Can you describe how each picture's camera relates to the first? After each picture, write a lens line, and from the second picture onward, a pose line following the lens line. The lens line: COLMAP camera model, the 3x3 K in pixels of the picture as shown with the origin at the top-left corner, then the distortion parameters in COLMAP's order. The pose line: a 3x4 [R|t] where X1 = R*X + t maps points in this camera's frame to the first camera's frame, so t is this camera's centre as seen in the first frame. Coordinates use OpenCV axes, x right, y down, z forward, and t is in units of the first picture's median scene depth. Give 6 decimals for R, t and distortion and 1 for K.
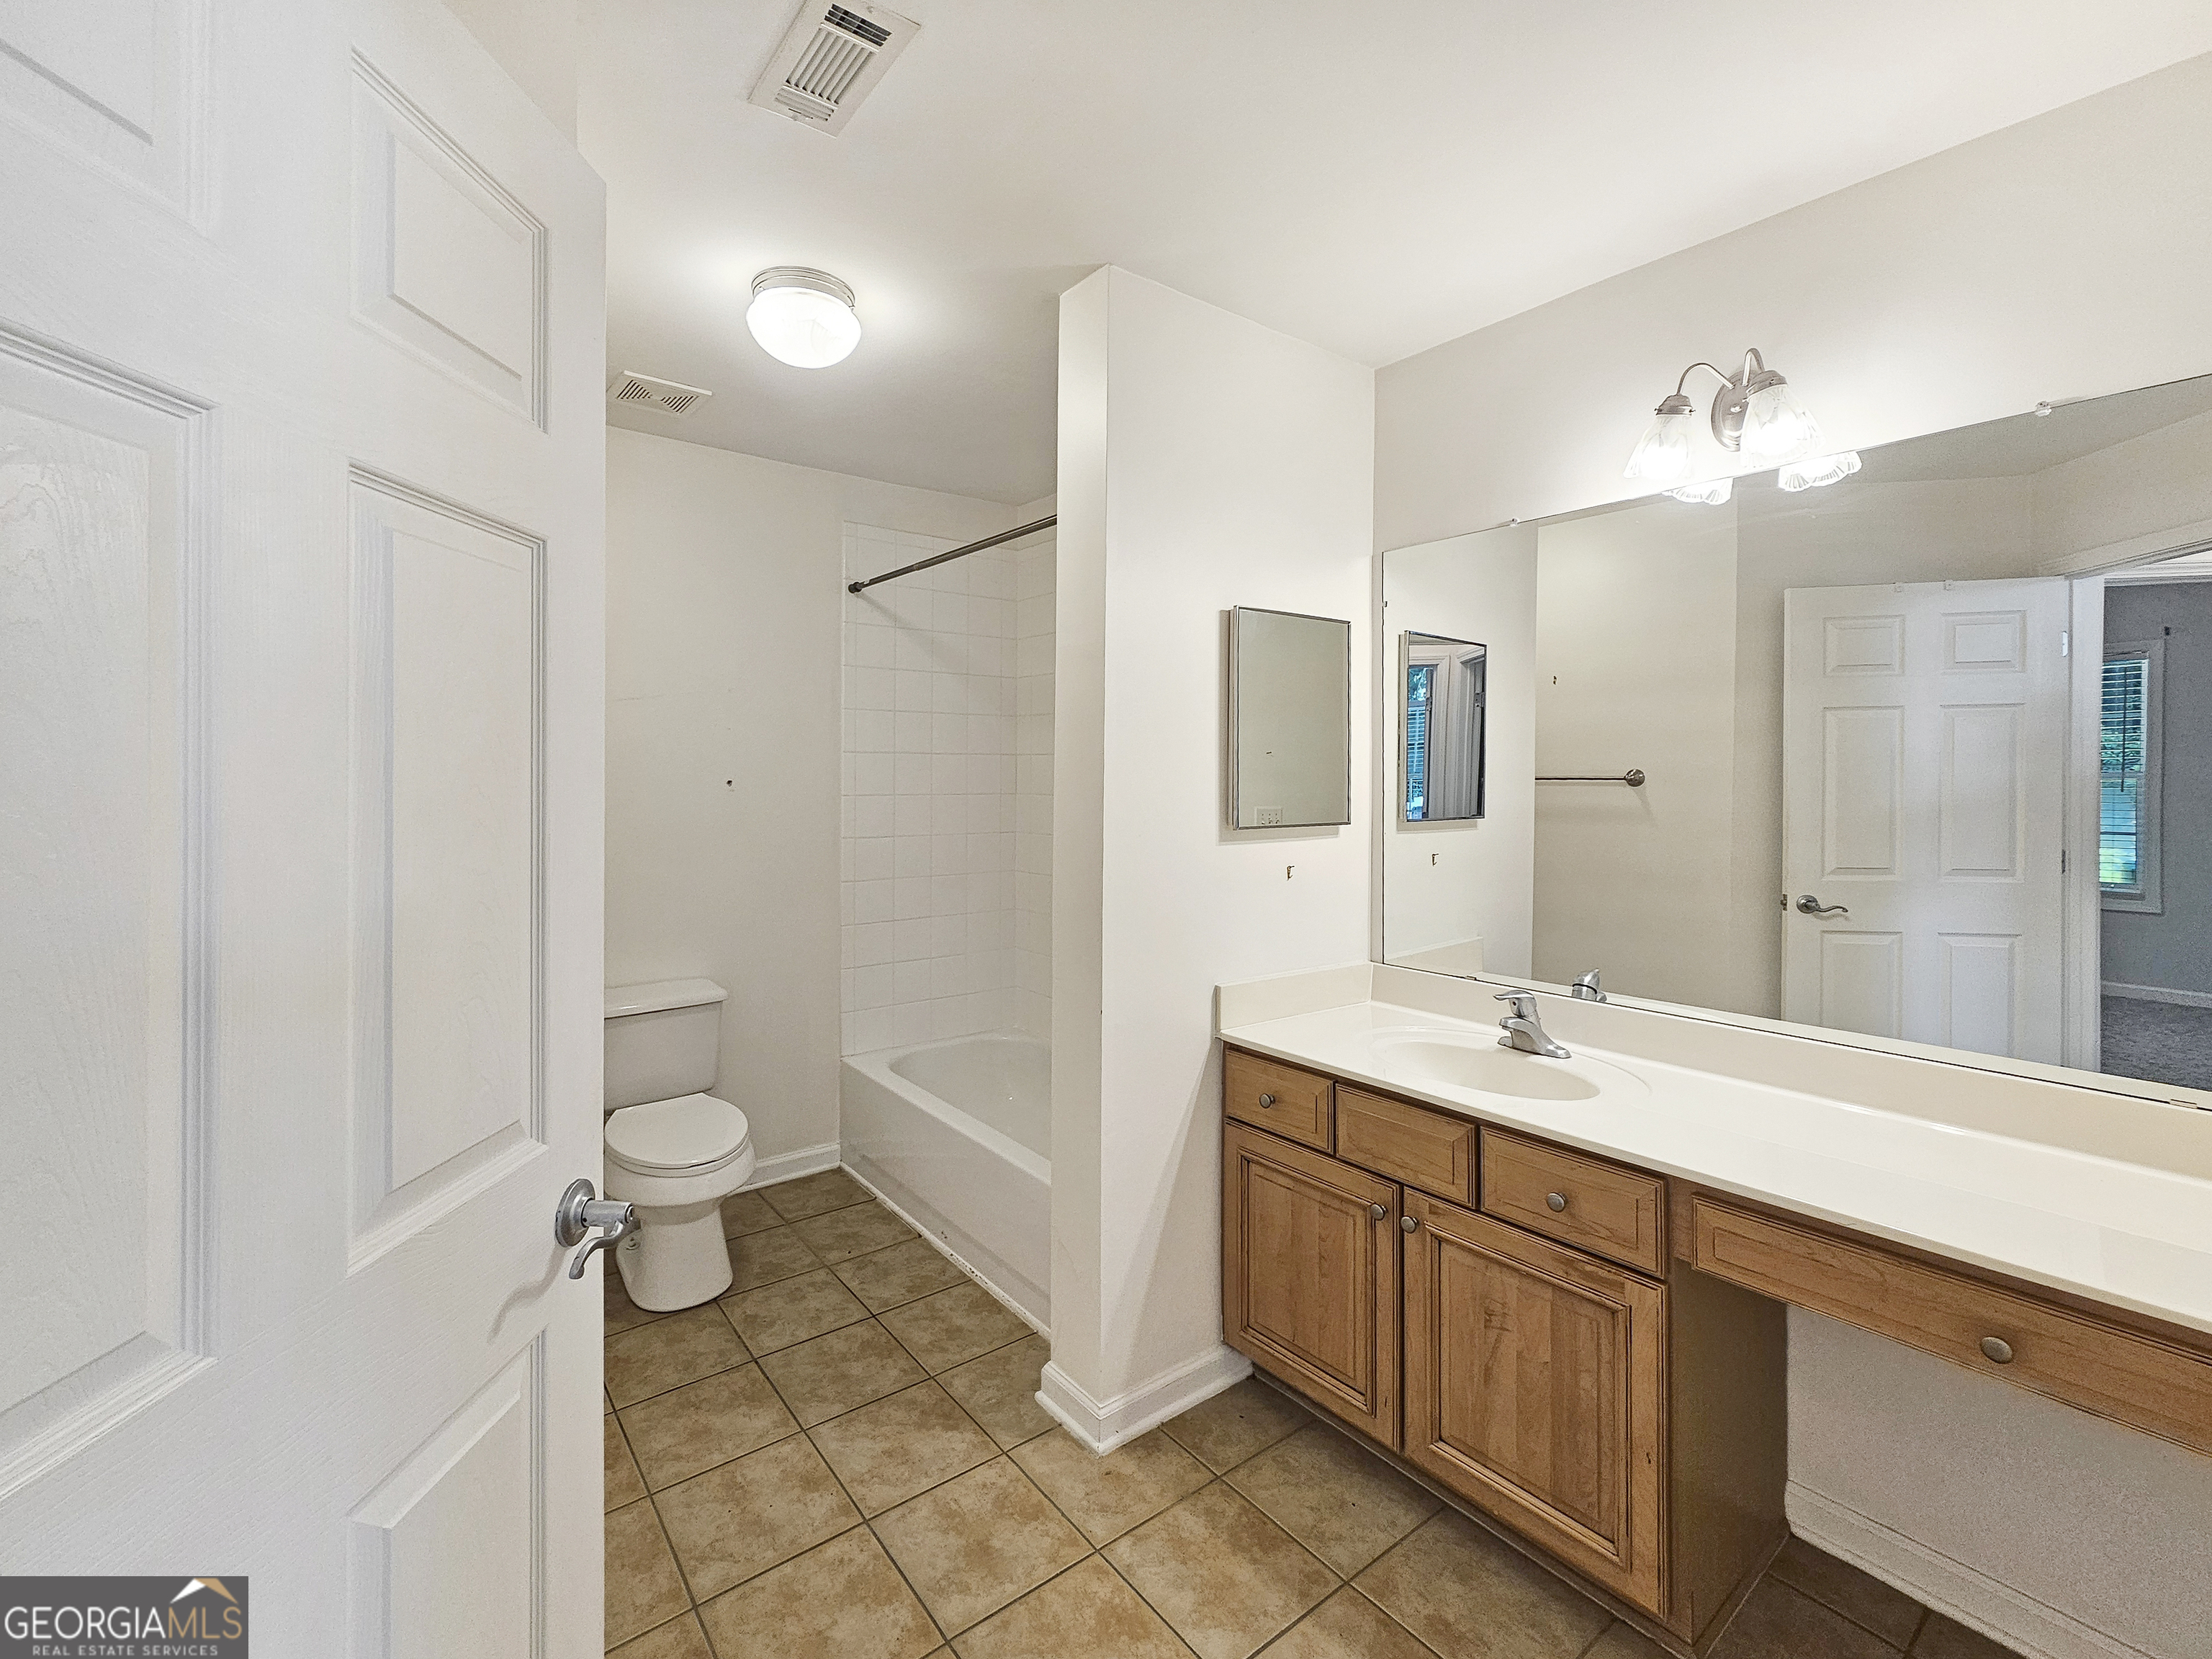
lens RADIAL K [[943.0, 0, 1083.9], [0, 943.0, 823.8], [0, 0, 1]] dist [-0.001737, 0.000128]
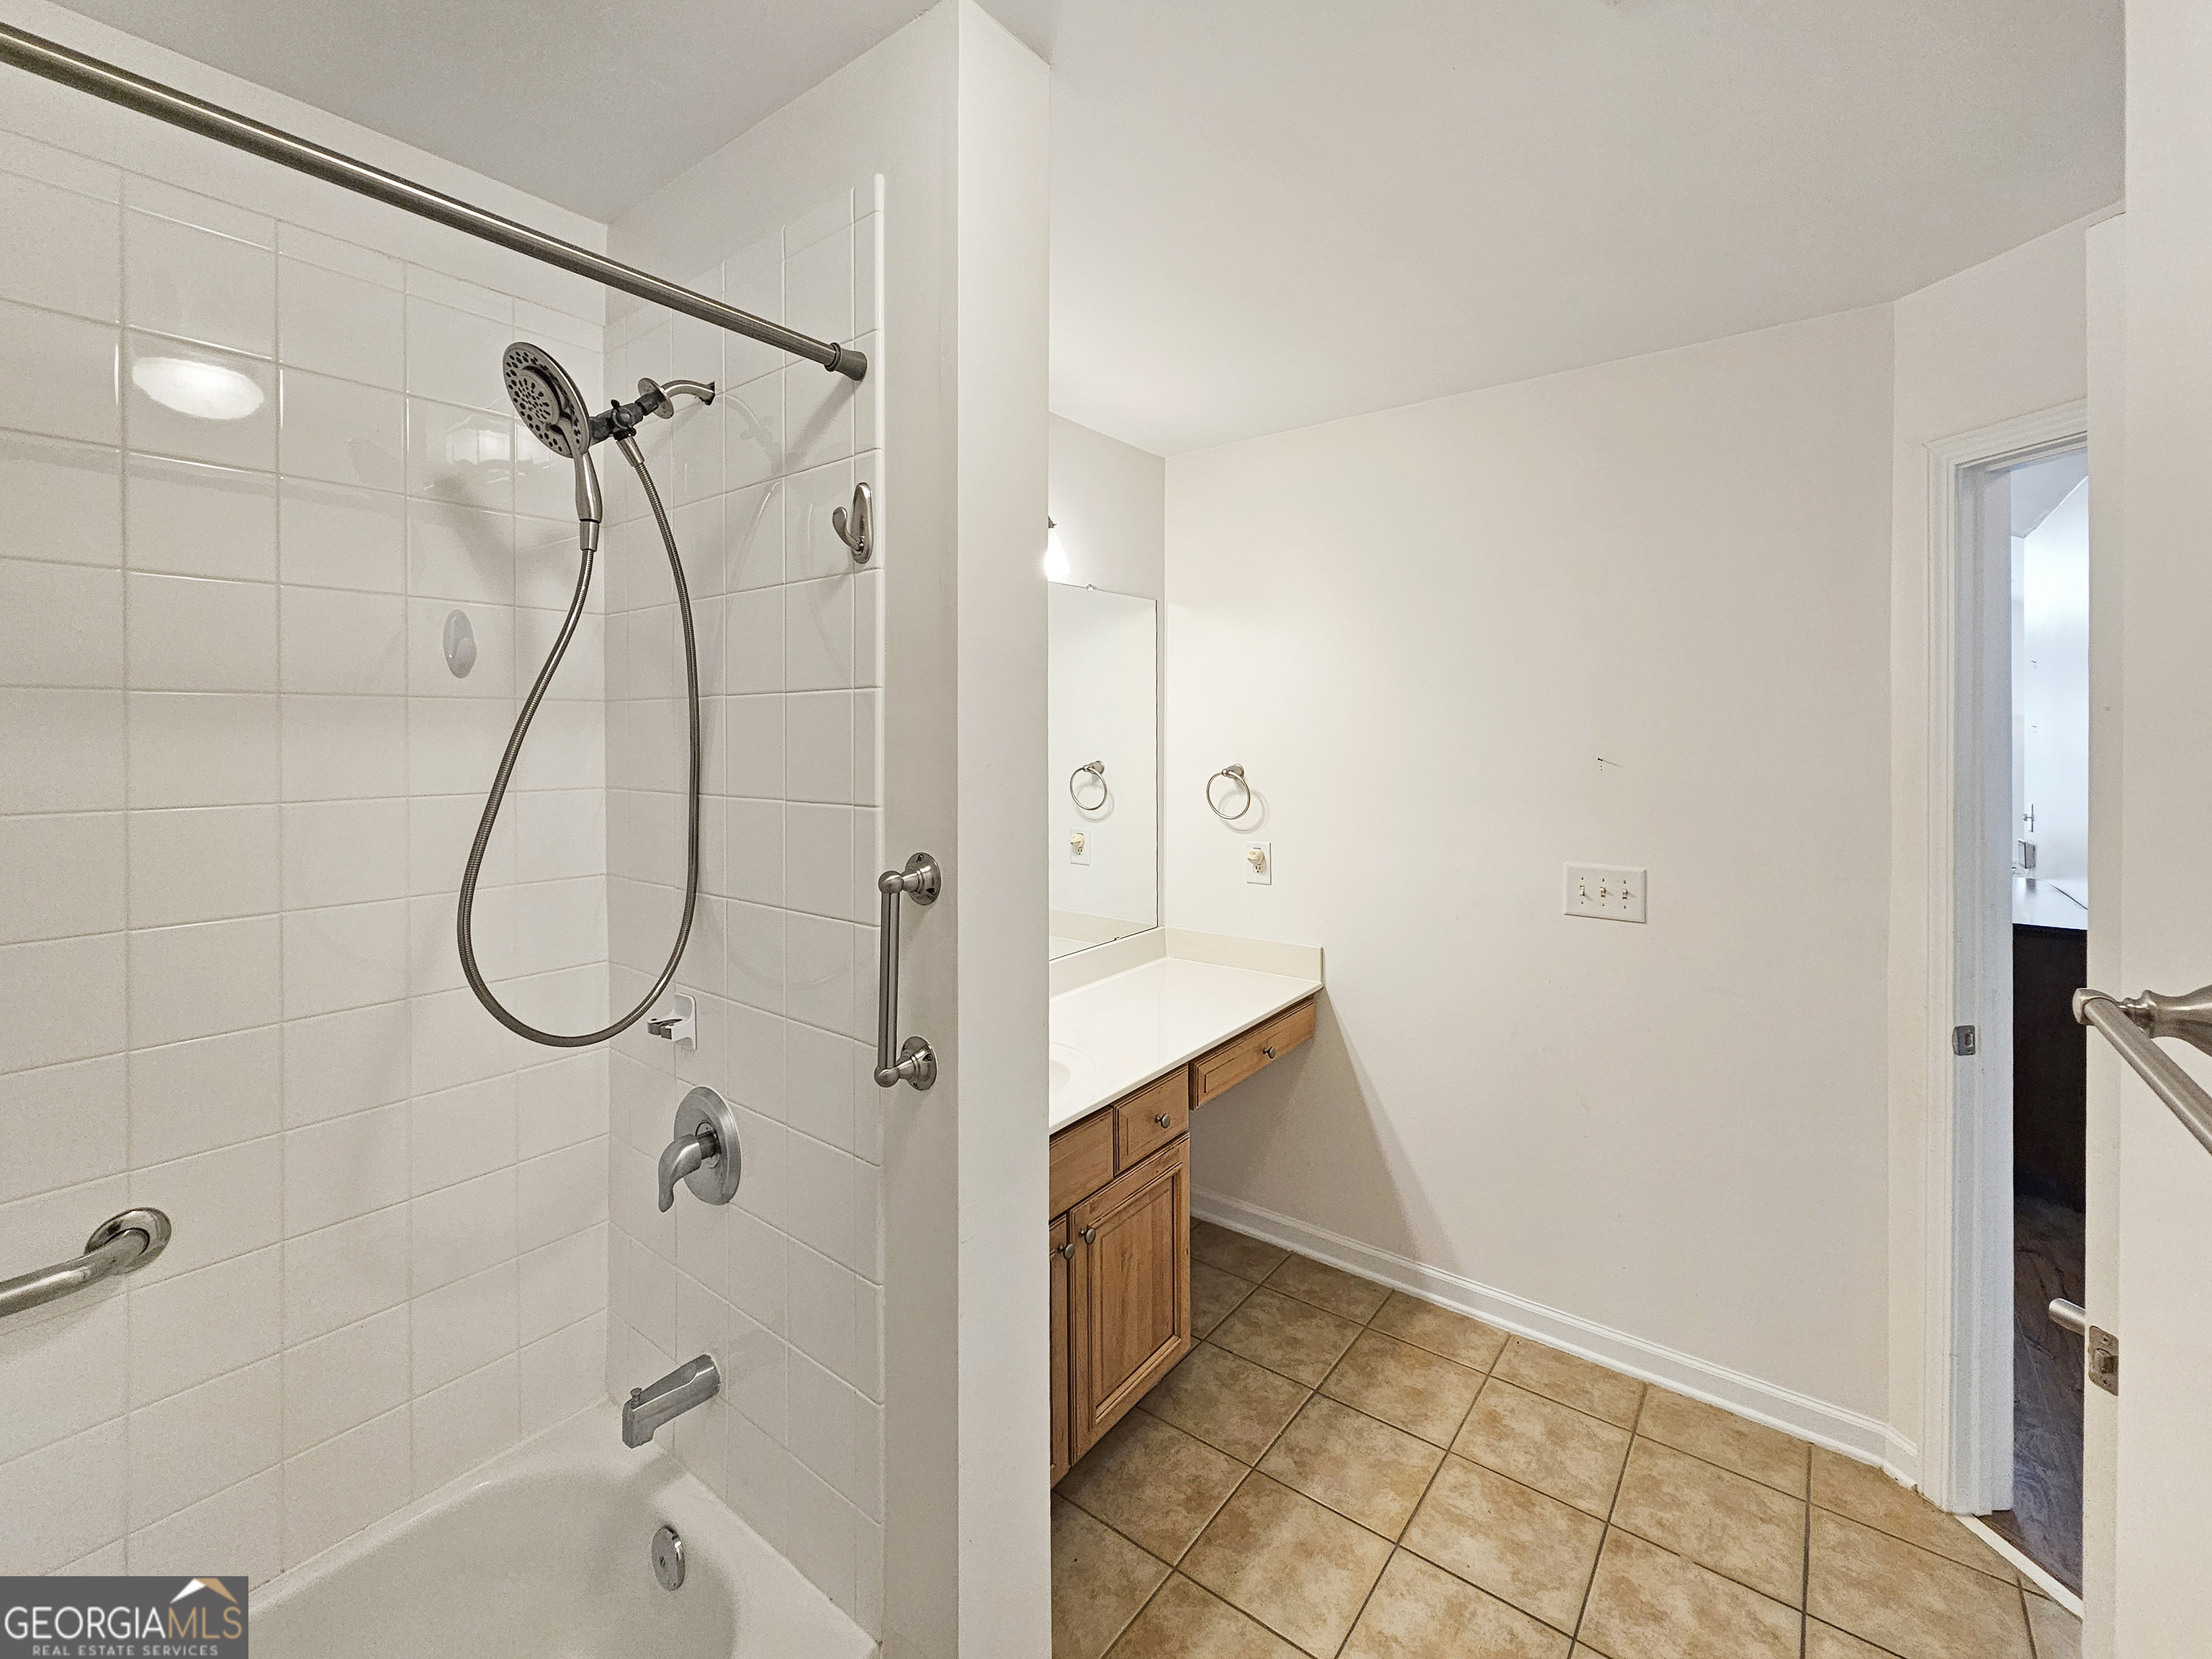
lens RADIAL K [[943.0, 0, 1083.9], [0, 943.0, 823.8], [0, 0, 1]] dist [-0.001737, 0.000128]
pose [[-0.237321, -0.080360, 0.968102, -0.602774], [0.068991, 0.992662, 0.099311, -0.123595], [-0.968978, 0.090359, -0.230036, 1.173480]]
